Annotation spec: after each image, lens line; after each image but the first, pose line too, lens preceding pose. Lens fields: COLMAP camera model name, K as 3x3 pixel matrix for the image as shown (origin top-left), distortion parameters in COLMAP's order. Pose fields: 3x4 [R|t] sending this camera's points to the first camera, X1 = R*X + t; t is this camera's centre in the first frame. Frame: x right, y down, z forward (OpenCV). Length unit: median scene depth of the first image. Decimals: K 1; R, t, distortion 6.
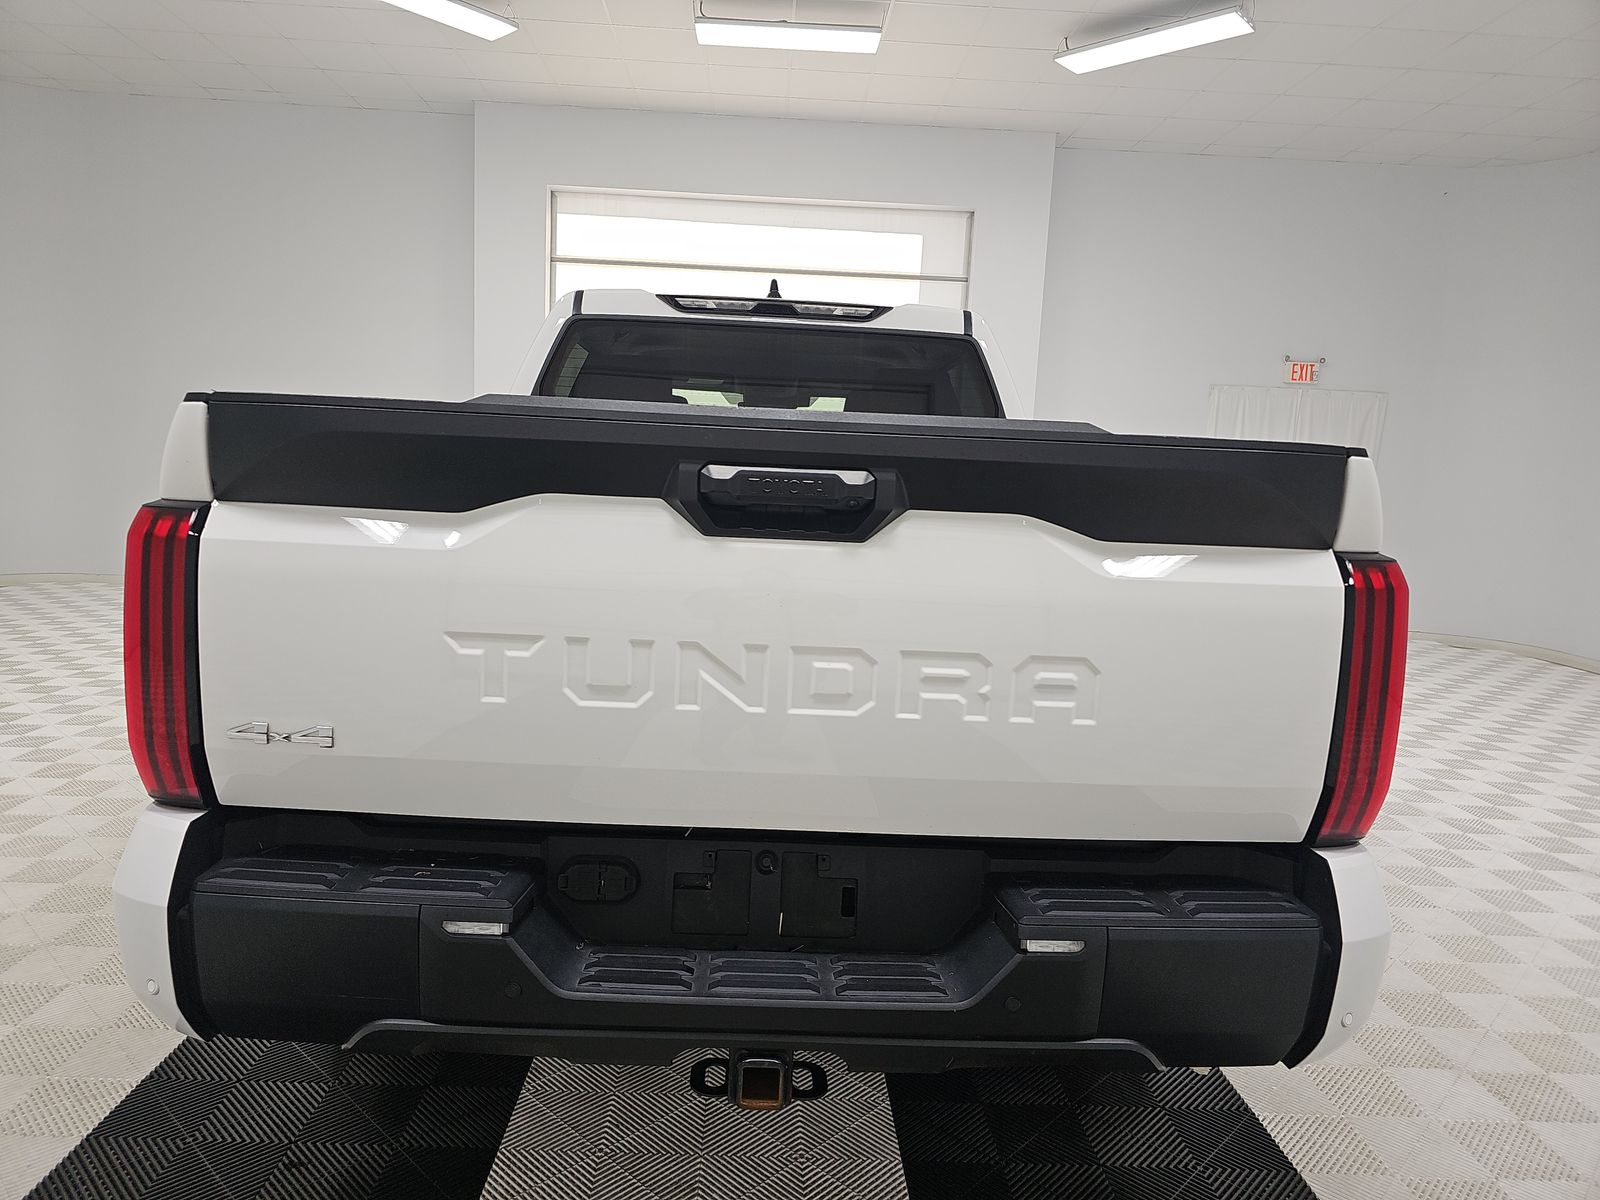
lens RADIAL K [[1041.1, 0, 800.0], [0, 1041.1, 600.0], [0, 0, 1]] dist [0.074402, -0.085213]
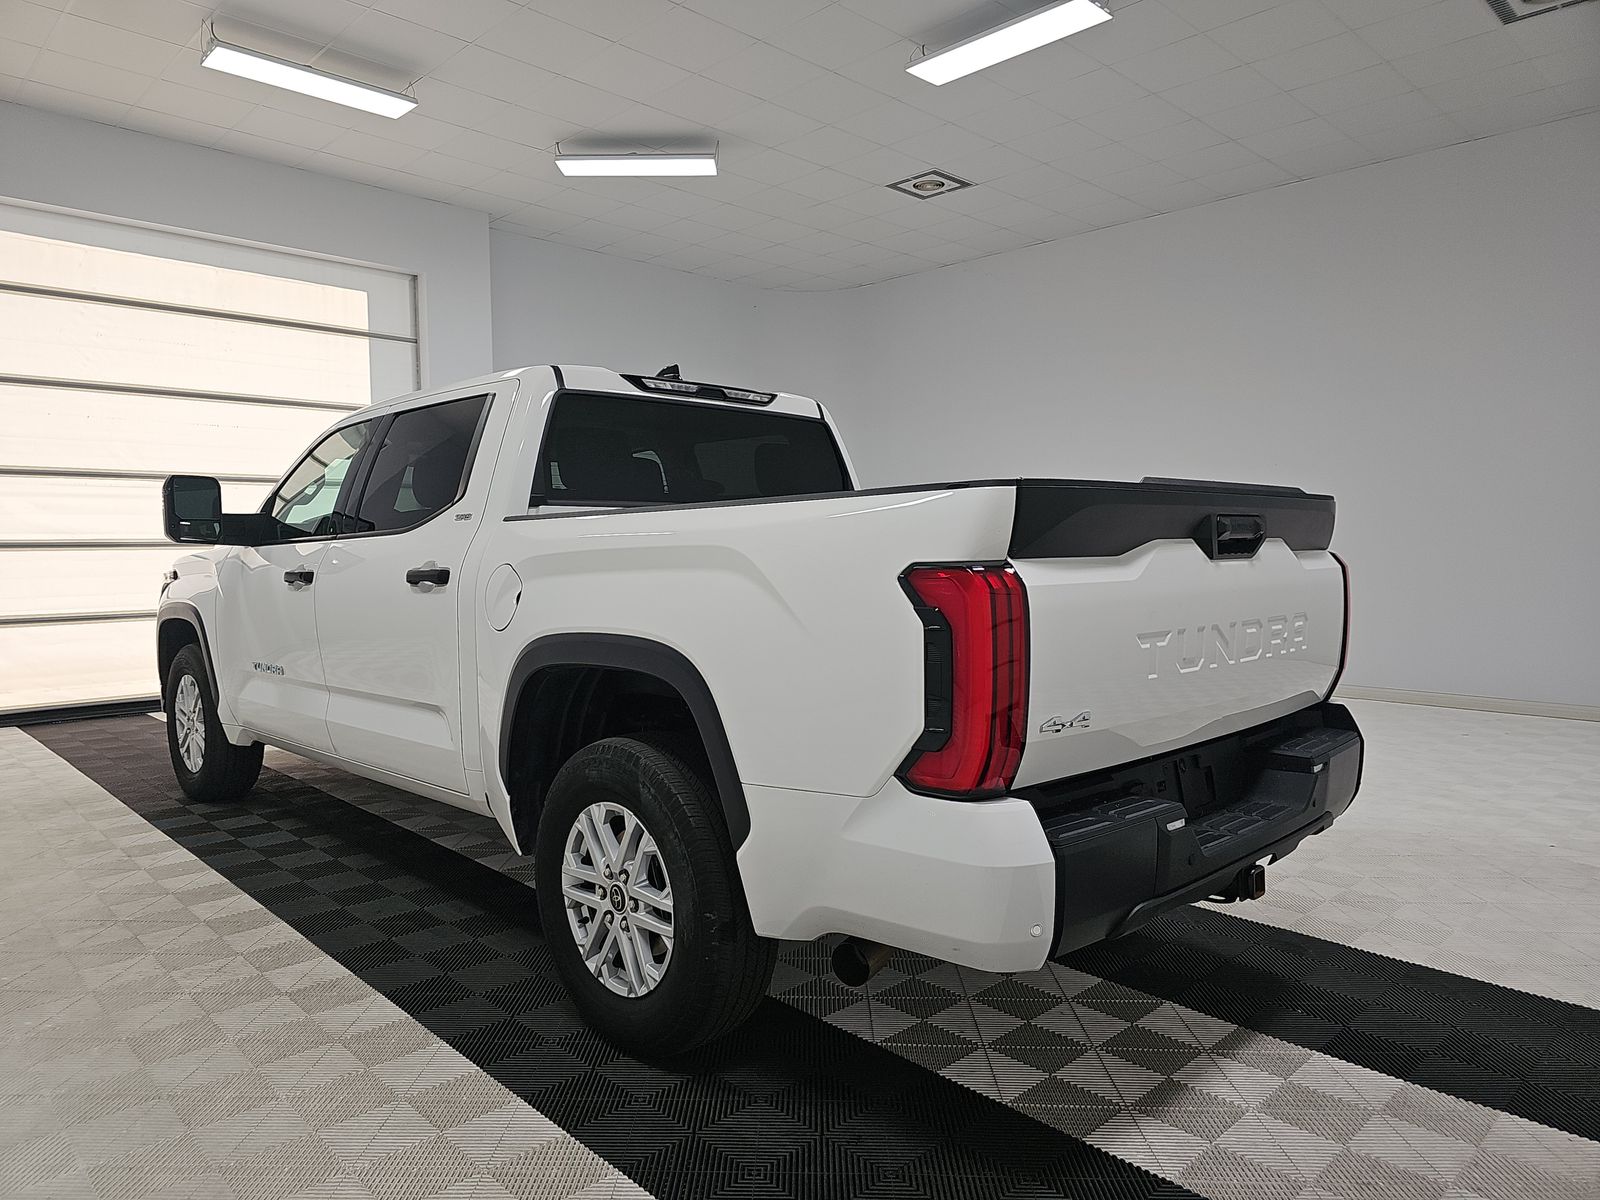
lens RADIAL K [[1041.1, 0, 800.0], [0, 1041.1, 600.0], [0, 0, 1]] dist [0.074402, -0.085213]
pose [[0.735032, -0.084138, 0.672792, -0.737460], [0.119032, 0.992873, -0.005878, -0.029410], [-0.667503, 0.084404, 0.739808, 0.090510]]
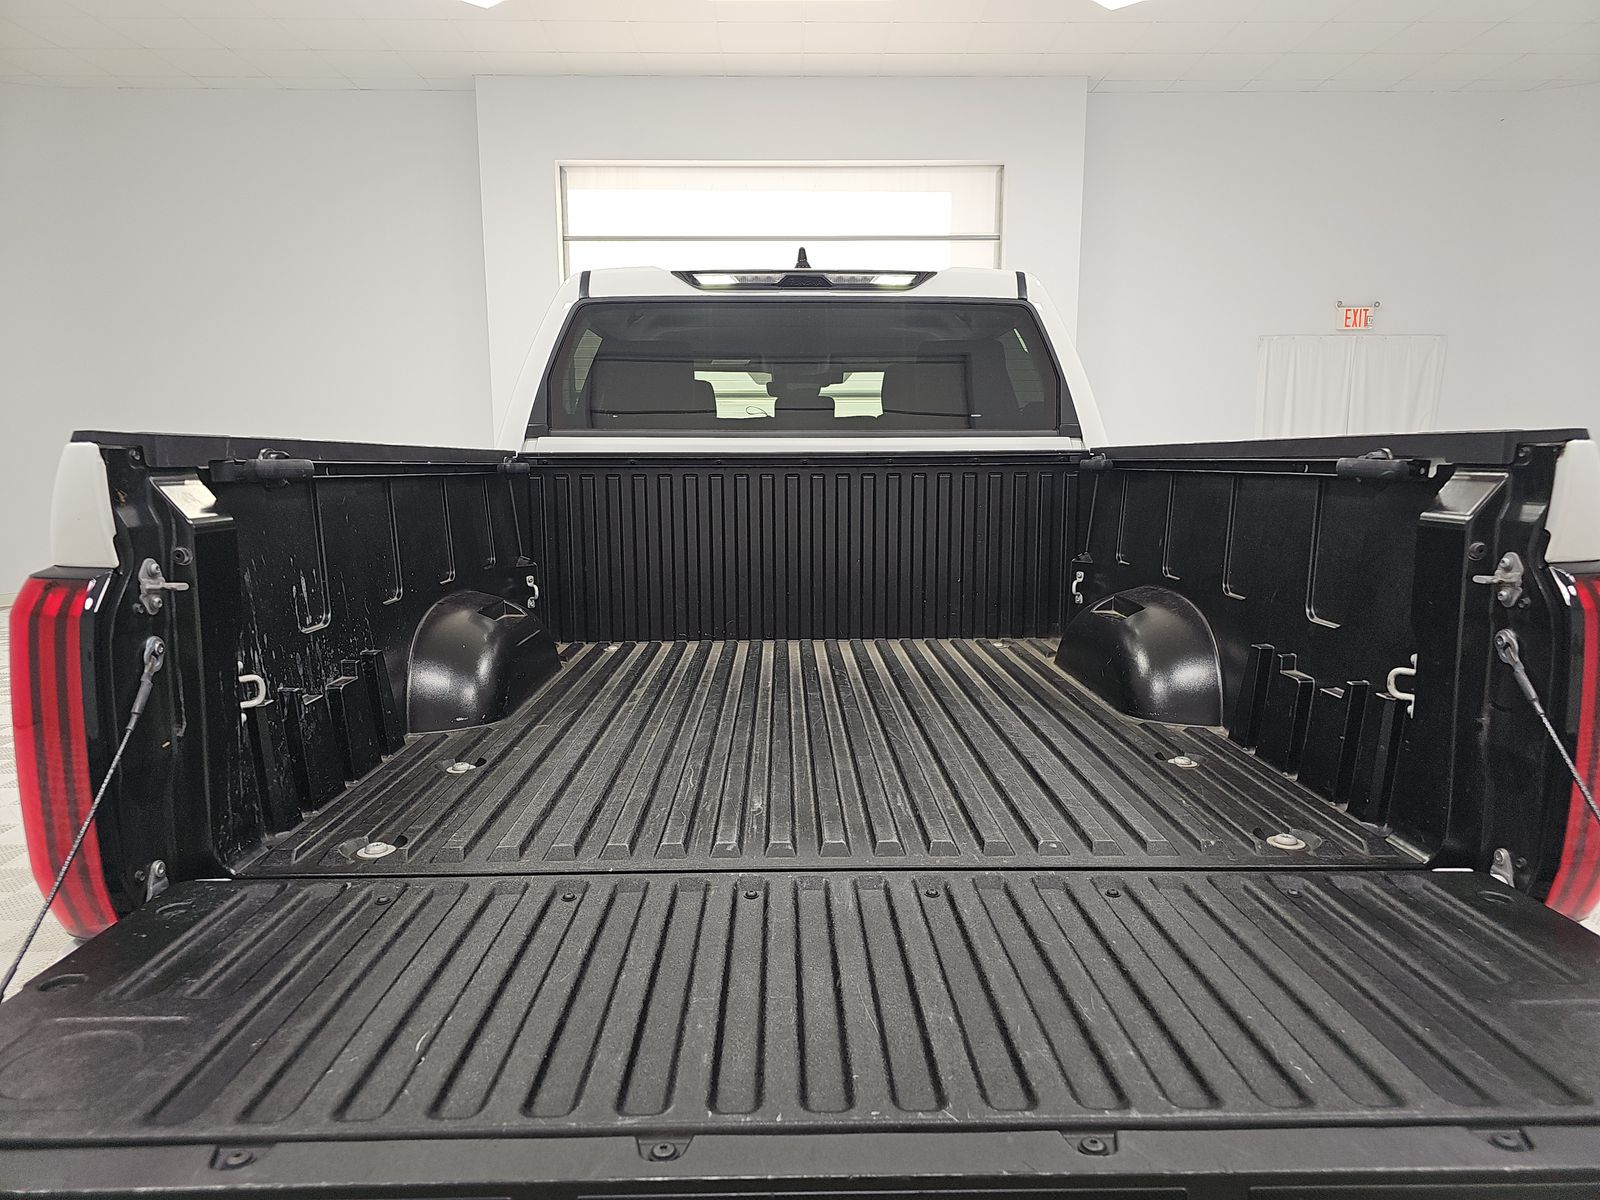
lens RADIAL K [[1042.8, 0, 818.0], [0, 1042.8, 597.1], [0, 0, 1]] dist [0.073666, -0.079090]
pose [[0.998849, -0.044805, -0.017134, -0.009110], [0.045220, 0.998672, 0.024665, -0.029647], [0.016006, -0.025412, 0.999549, 0.097028]]
